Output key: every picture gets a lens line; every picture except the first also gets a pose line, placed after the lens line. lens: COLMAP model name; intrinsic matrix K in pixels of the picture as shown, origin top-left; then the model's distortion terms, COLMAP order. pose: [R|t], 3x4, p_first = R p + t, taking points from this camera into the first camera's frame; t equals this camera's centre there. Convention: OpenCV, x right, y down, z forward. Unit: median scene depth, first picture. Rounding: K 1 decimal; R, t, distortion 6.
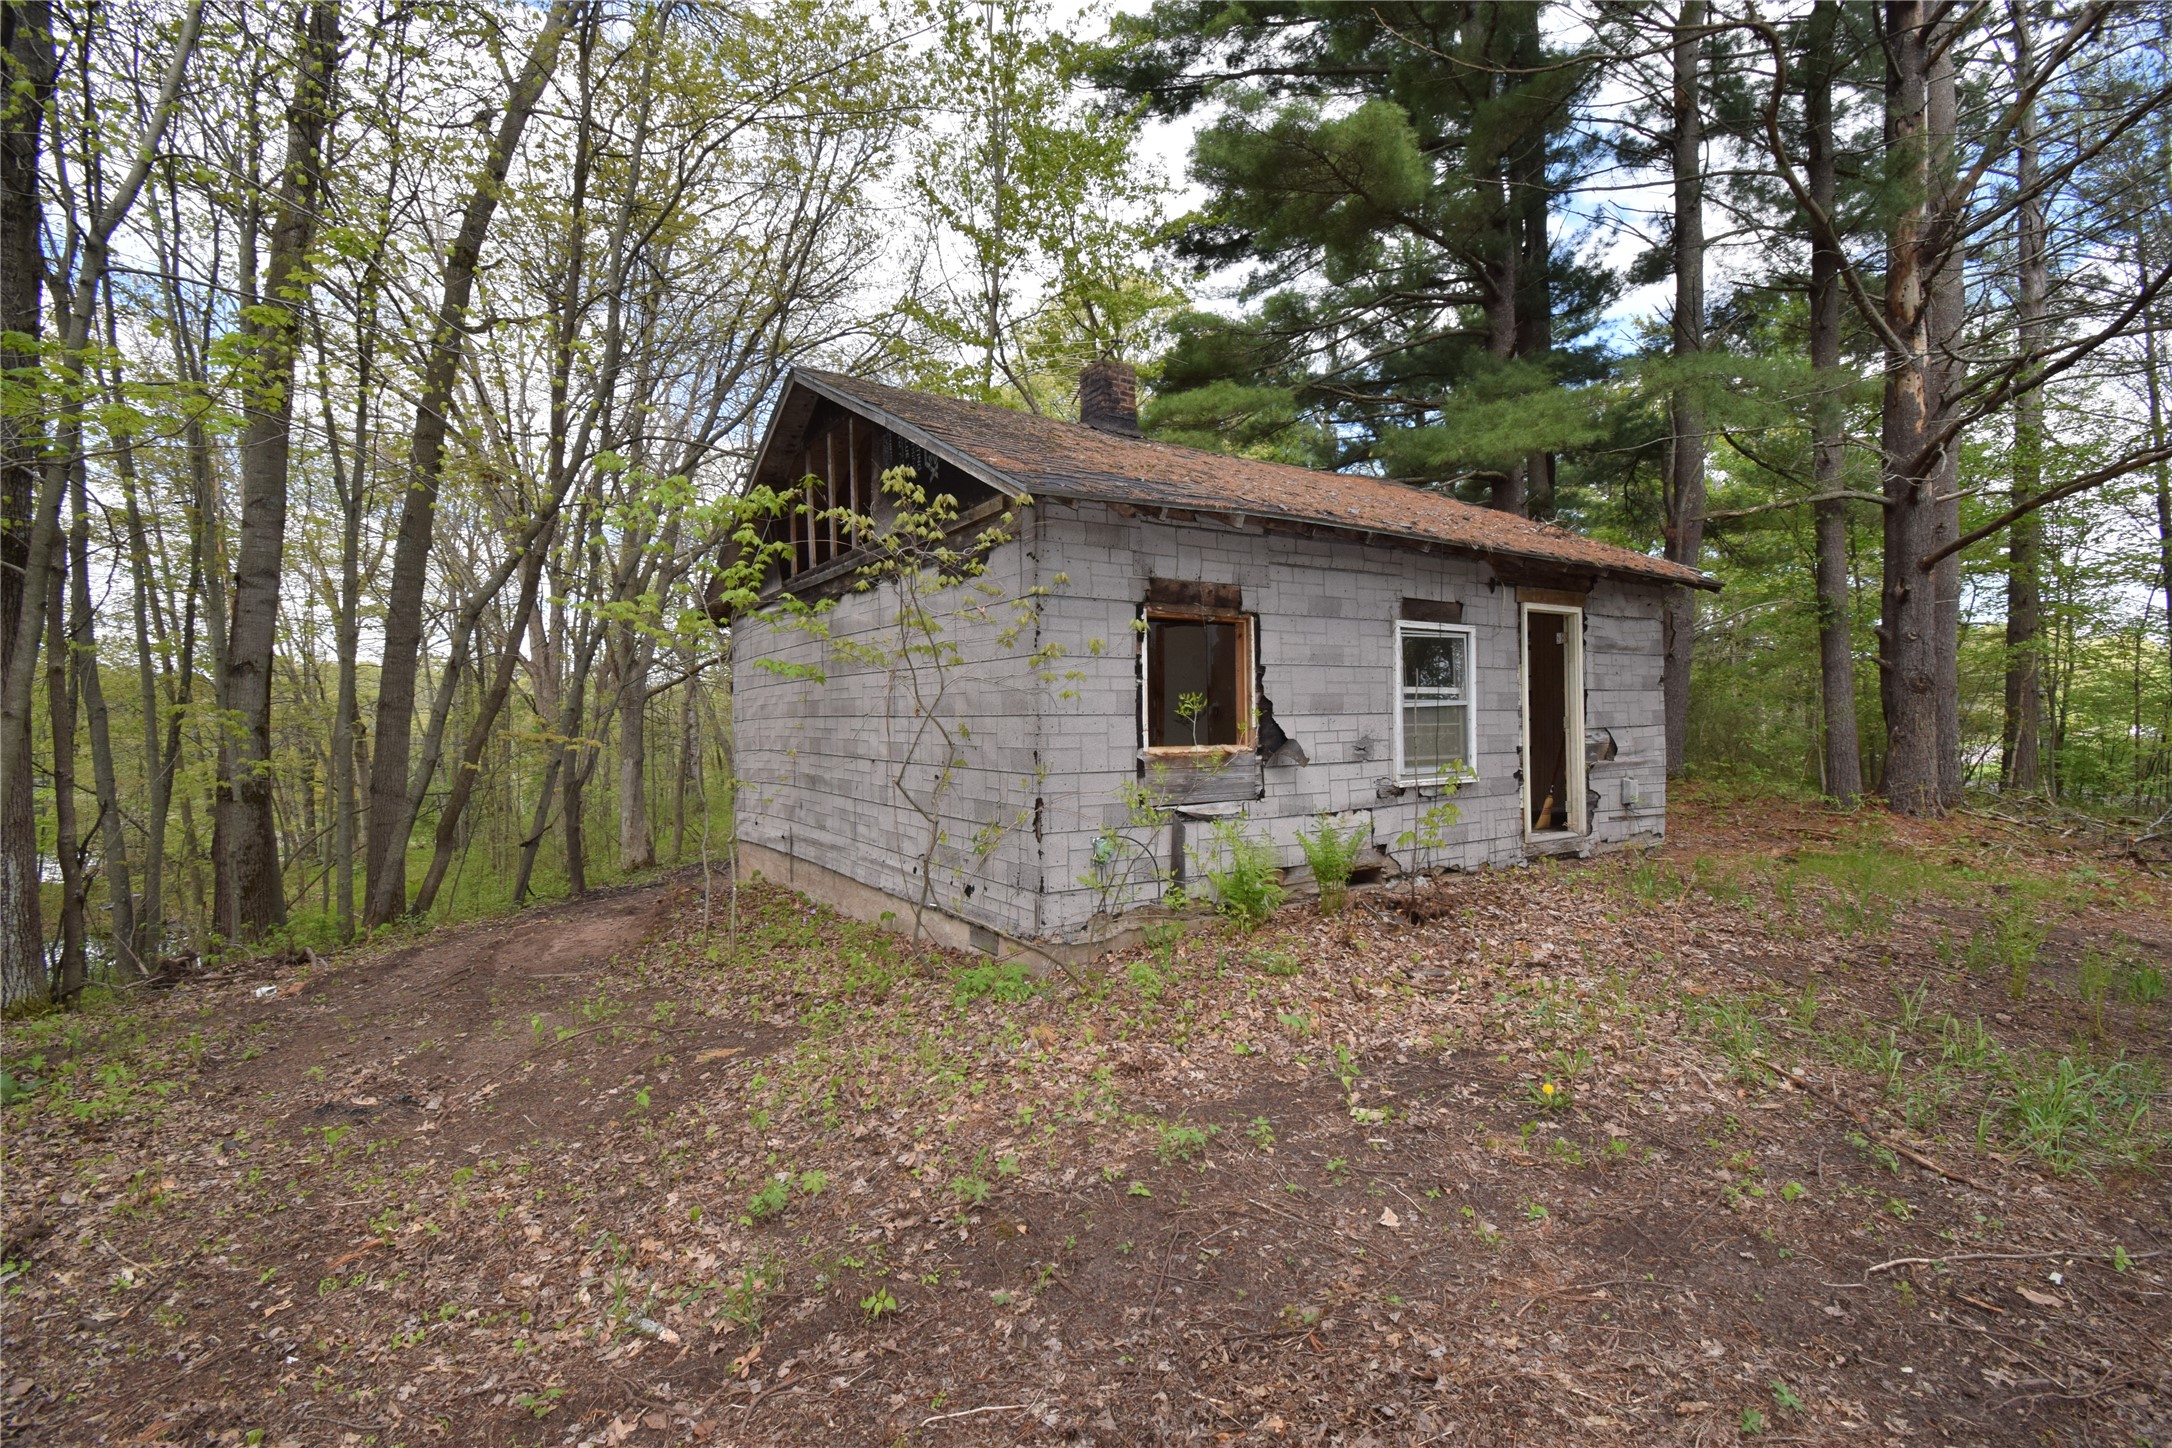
lens RADIAL K [[929.1, 0, 1086.0], [0, 929.1, 724.0], [0, 0, 1]] dist [0.000363, 0.000001]
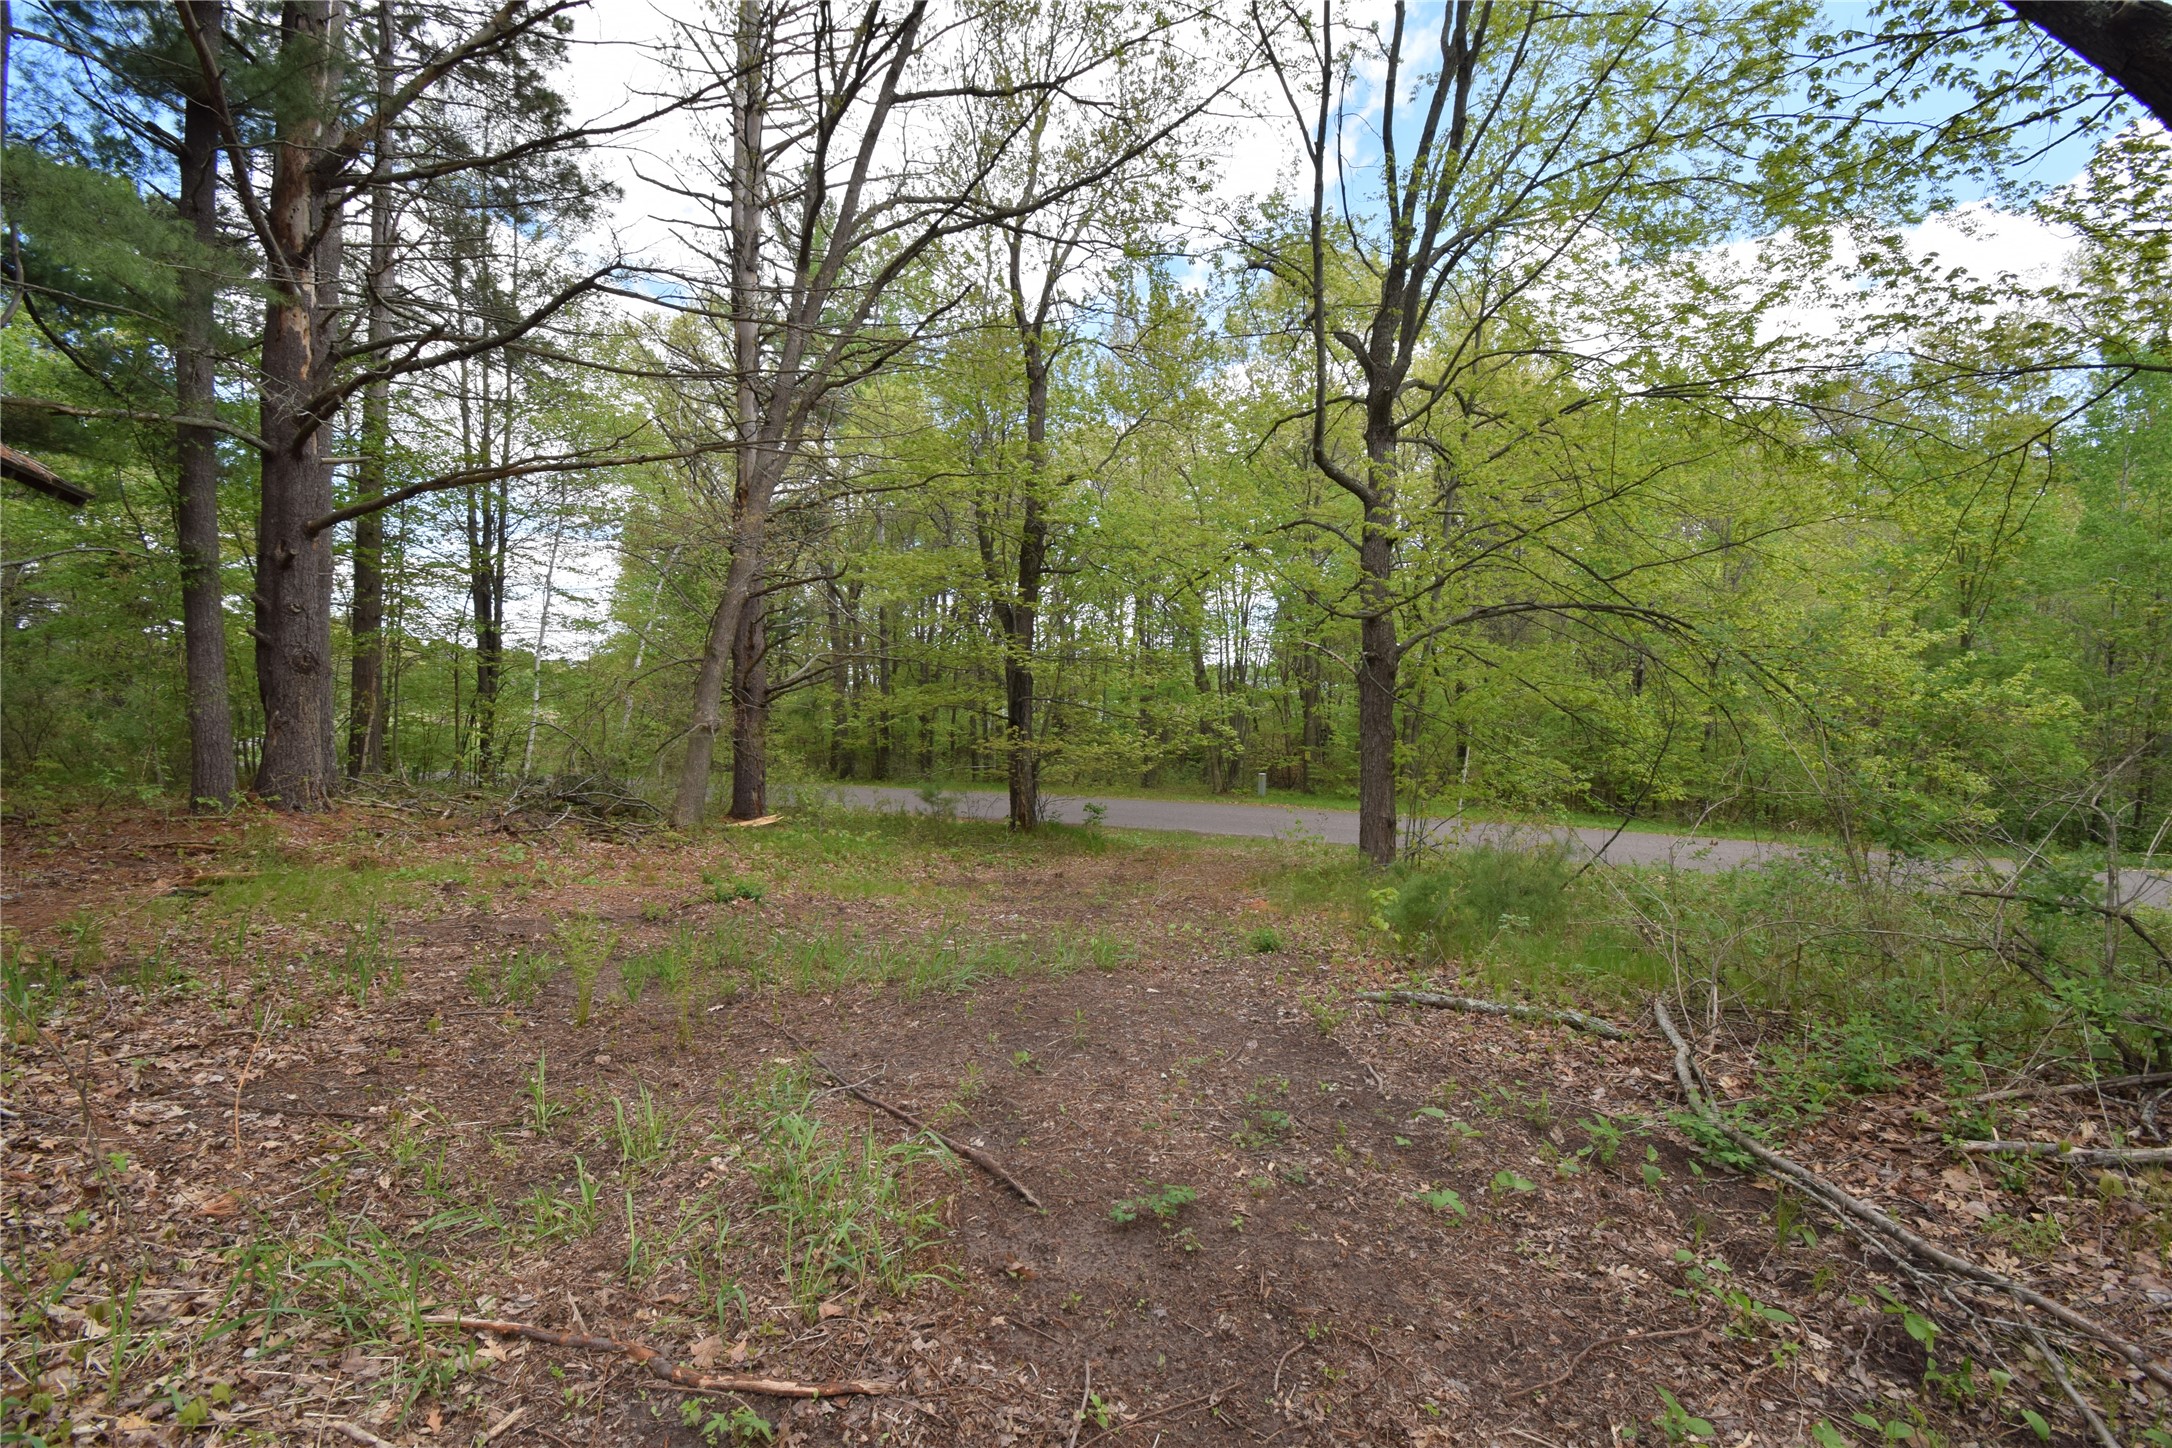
lens RADIAL K [[929.1, 0, 1086.0], [0, 929.1, 724.0], [0, 0, 1]] dist [0.000363, 0.000001]
pose [[0.080439, -0.008734, 0.996721, 0.069117], [-0.007582, 0.999927, 0.009374, 0.001474], [-0.996731, -0.008311, 0.080367, 0.181928]]
